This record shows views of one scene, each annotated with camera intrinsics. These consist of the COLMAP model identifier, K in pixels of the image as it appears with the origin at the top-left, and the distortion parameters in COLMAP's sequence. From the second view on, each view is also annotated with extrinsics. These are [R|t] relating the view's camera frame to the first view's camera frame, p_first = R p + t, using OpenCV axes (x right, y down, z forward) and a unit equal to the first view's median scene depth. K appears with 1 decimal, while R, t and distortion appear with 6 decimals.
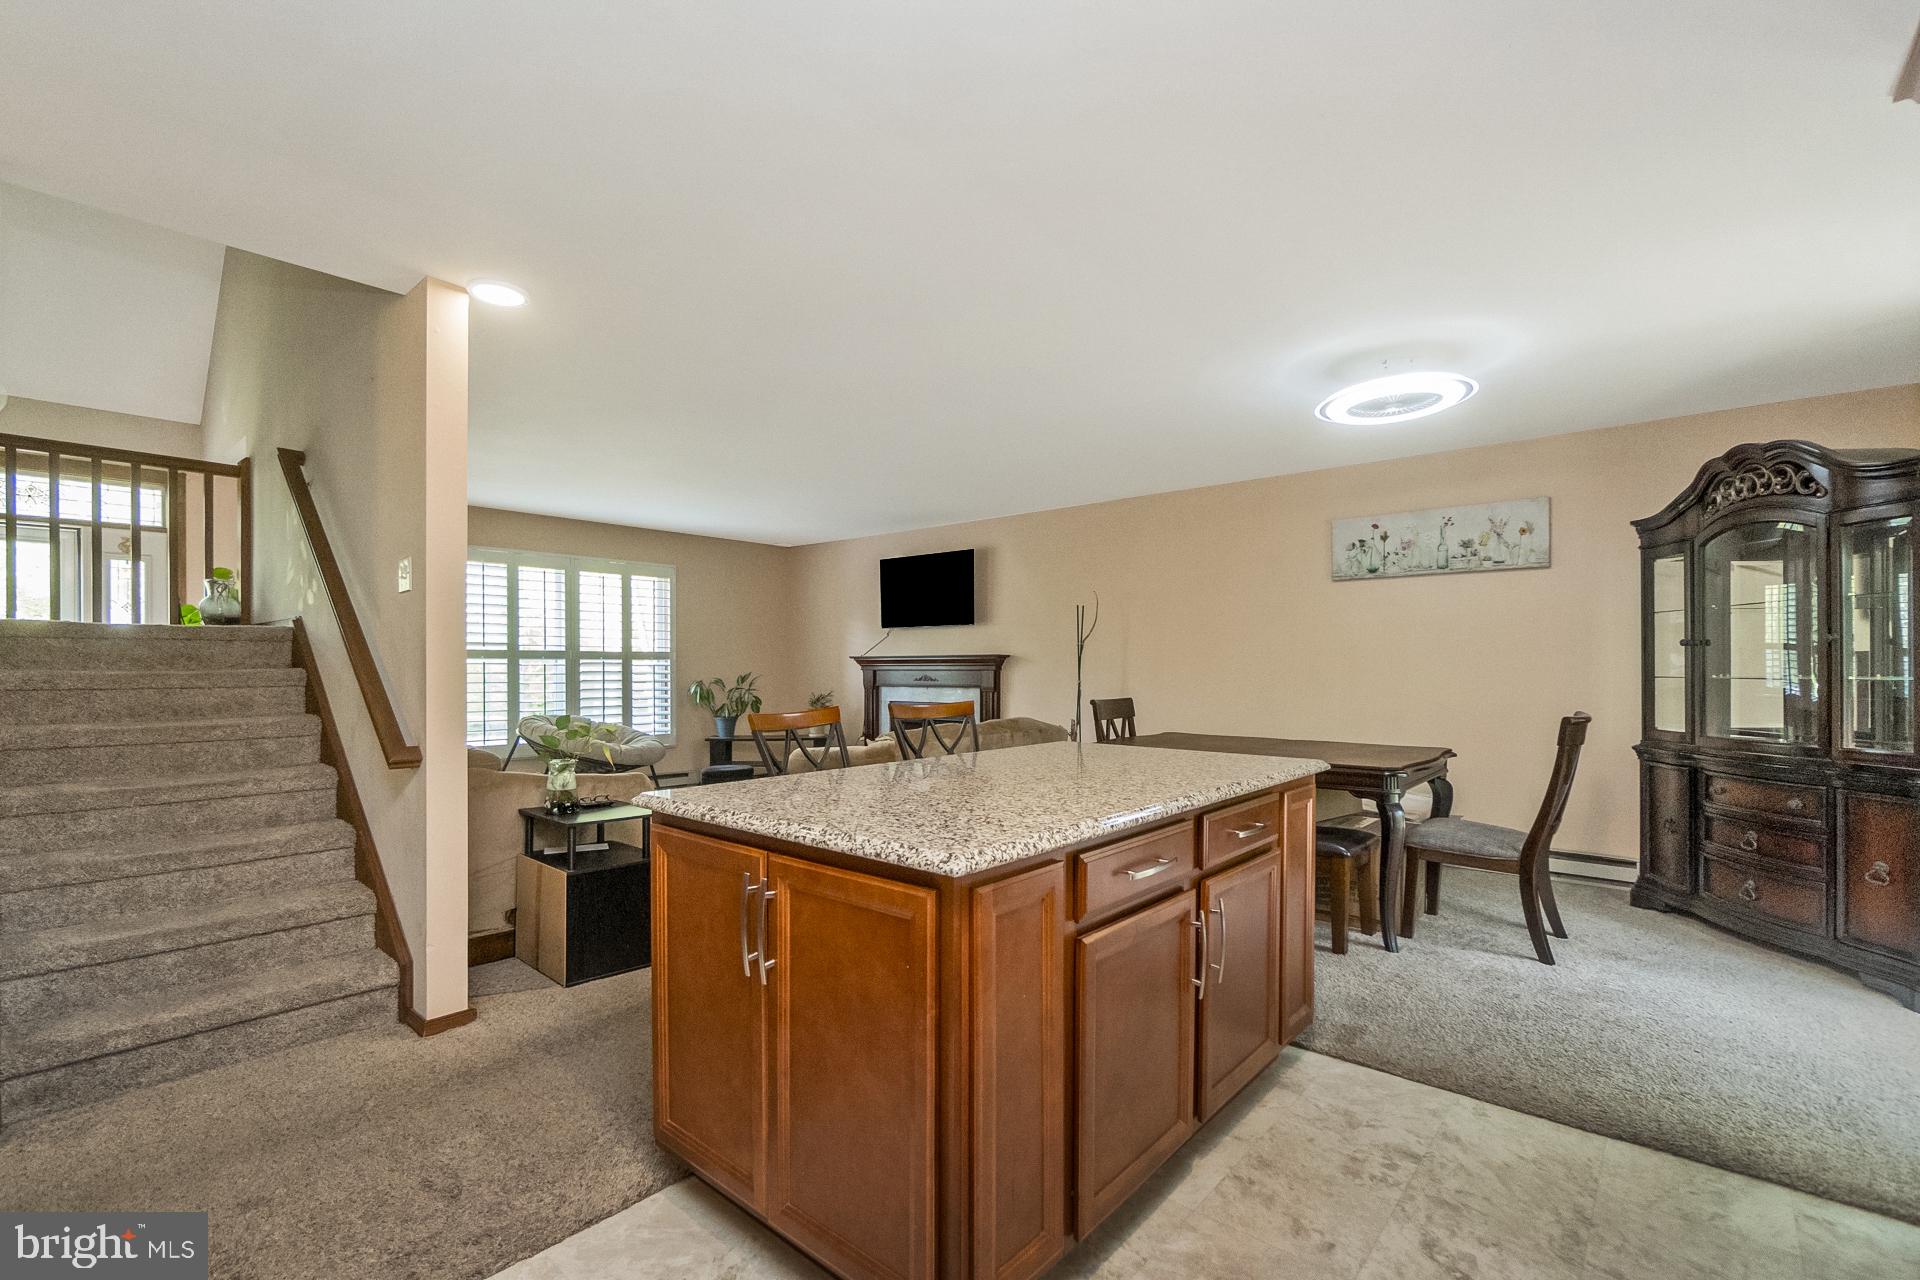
lens RADIAL K [[852.8, 0, 958.9], [0, 852.8, 658.7], [0, 0, 1]] dist [-0.006349, 0.003223]
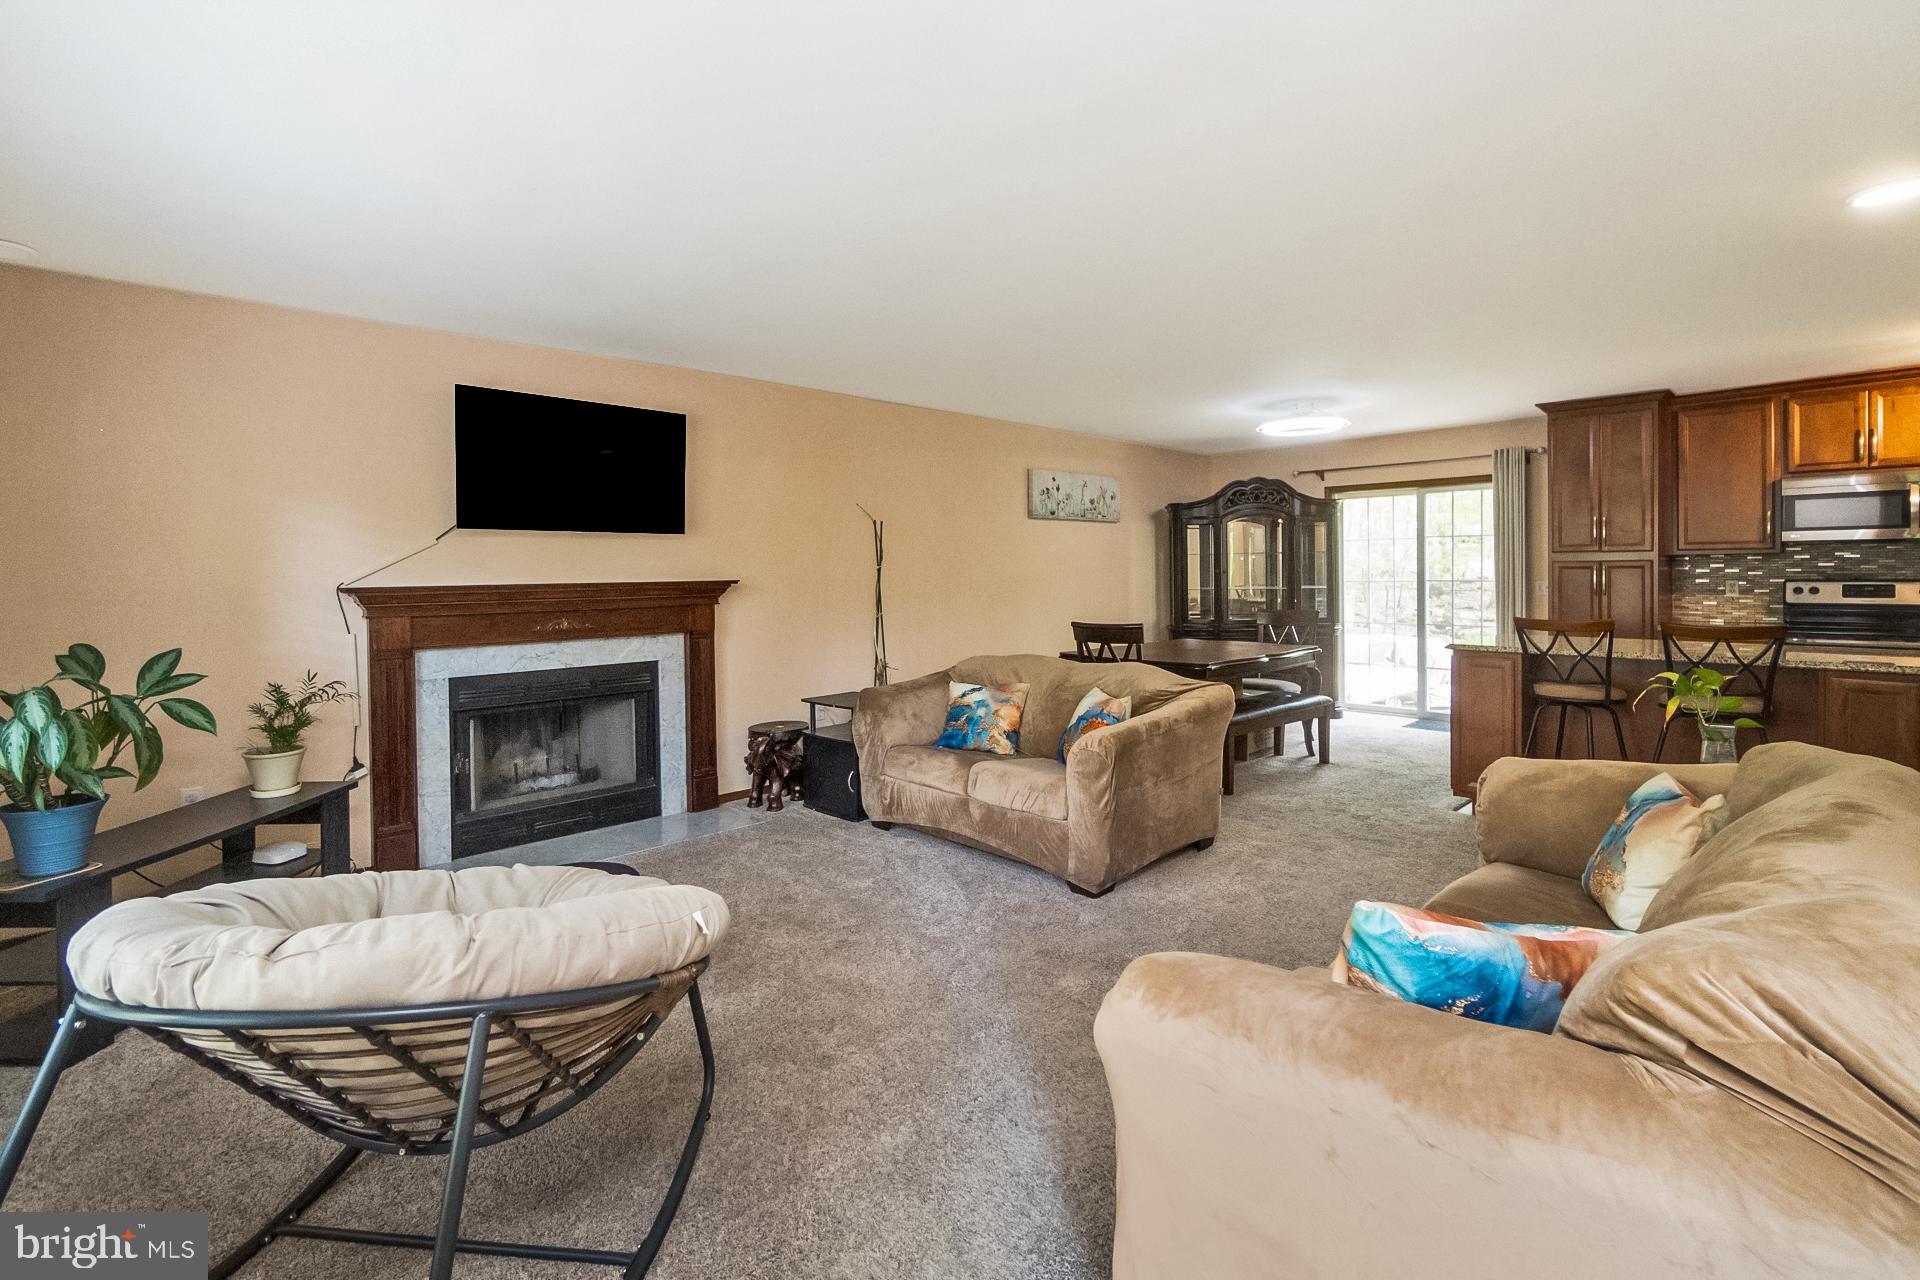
lens RADIAL K [[852.8, 0, 963.0], [0, 852.8, 565.6], [0, 0, 1]] dist [-0.006349, 0.003223]
pose [[0.091155, 0.011061, 0.995775, -0.571261], [0.010489, 0.999872, -0.012067, -0.006268], [-0.995782, 0.011545, 0.091027, 0.706367]]
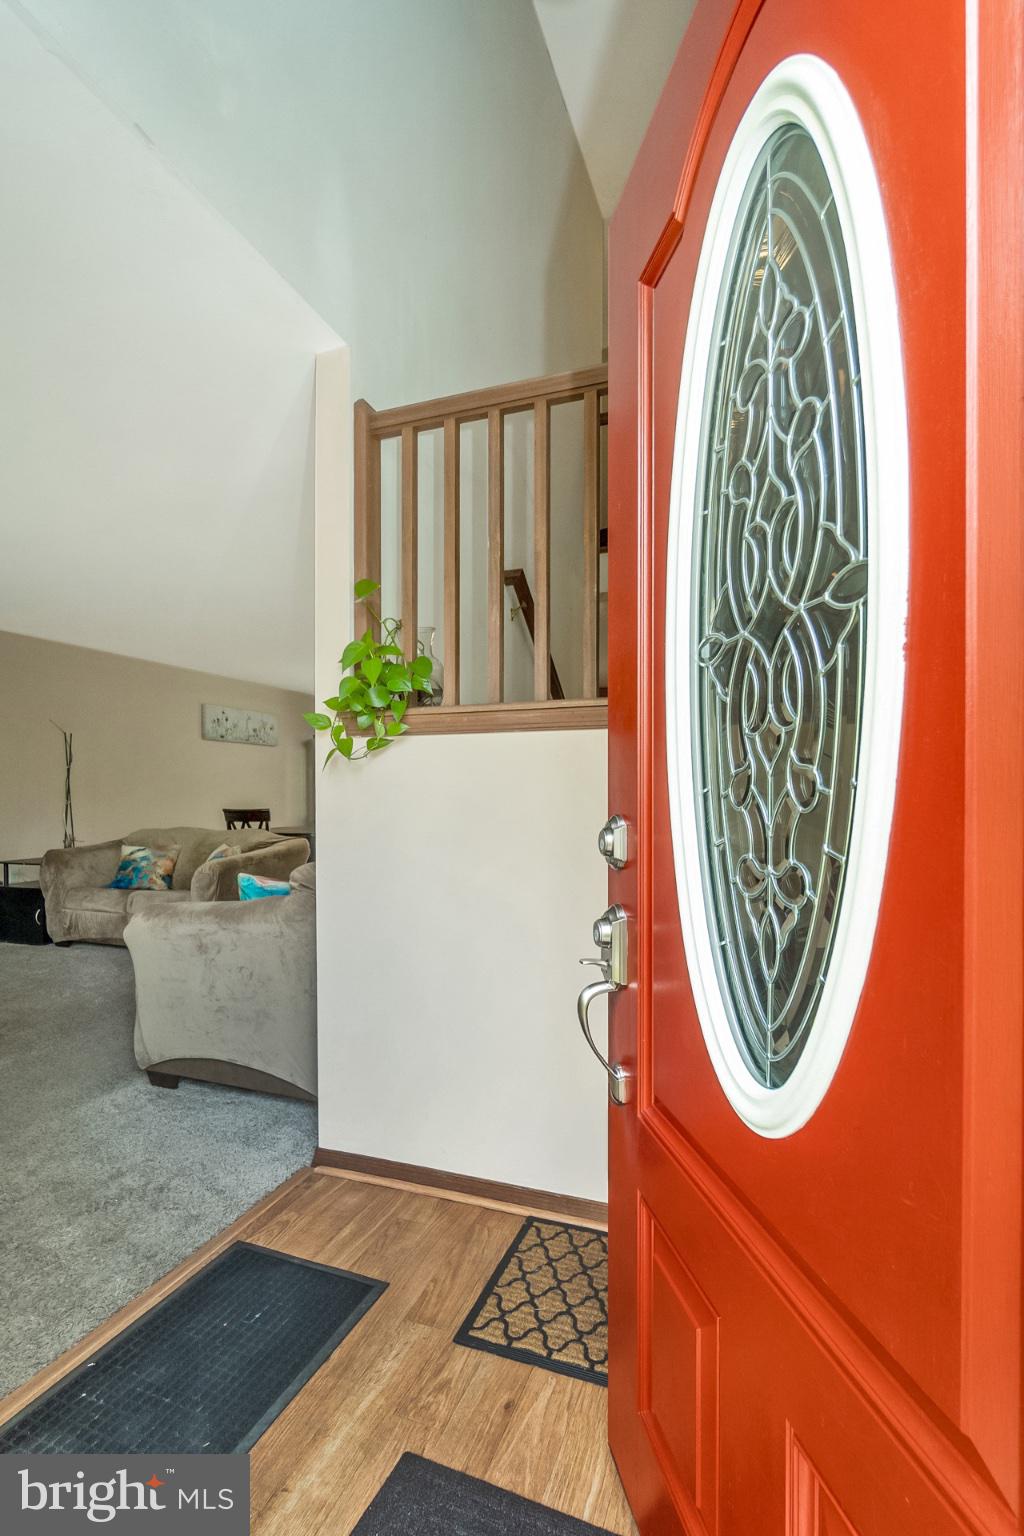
lens RADIAL K [[682.2, 0, 502.9], [0, 682.2, 811.9], [0, 0, 1]] dist [-0.006349, 0.003223]
pose [[-0.338791, -0.015657, 0.940732, -0.740075], [-0.004589, 0.999877, 0.014989, 0.021466], [-0.940851, 0.000761, -0.338821, 0.644966]]
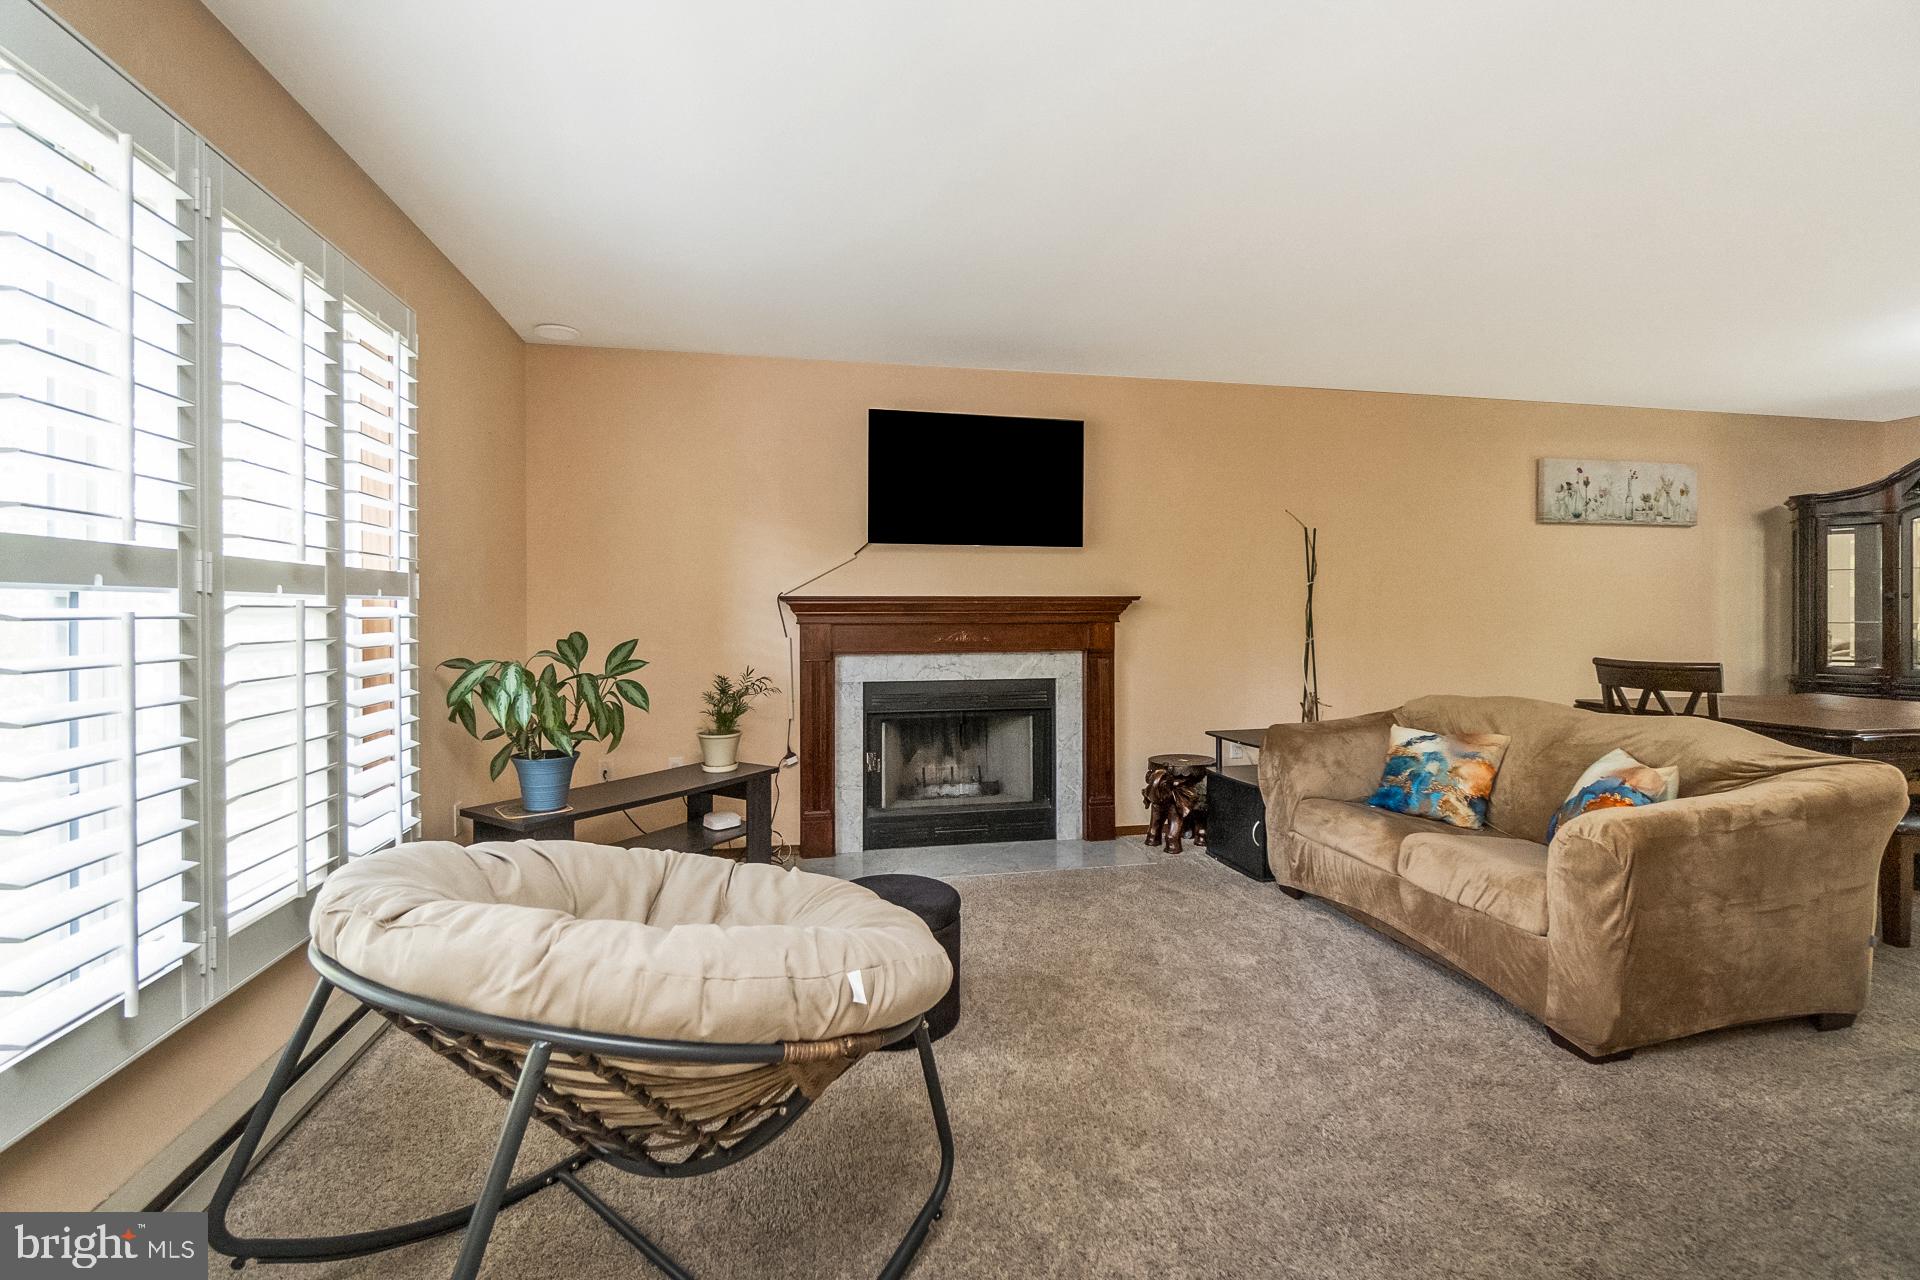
lens RADIAL K [[852.8, 0, 954.2], [0, 852.8, 611.2], [0, 0, 1]] dist [-0.006349, 0.003223]
pose [[0.600155, 0.002318, 0.799880, -0.496298], [-0.003309, 0.999994, -0.000415, 0.005859], [-0.799877, -0.002398, 0.600159, 0.683223]]
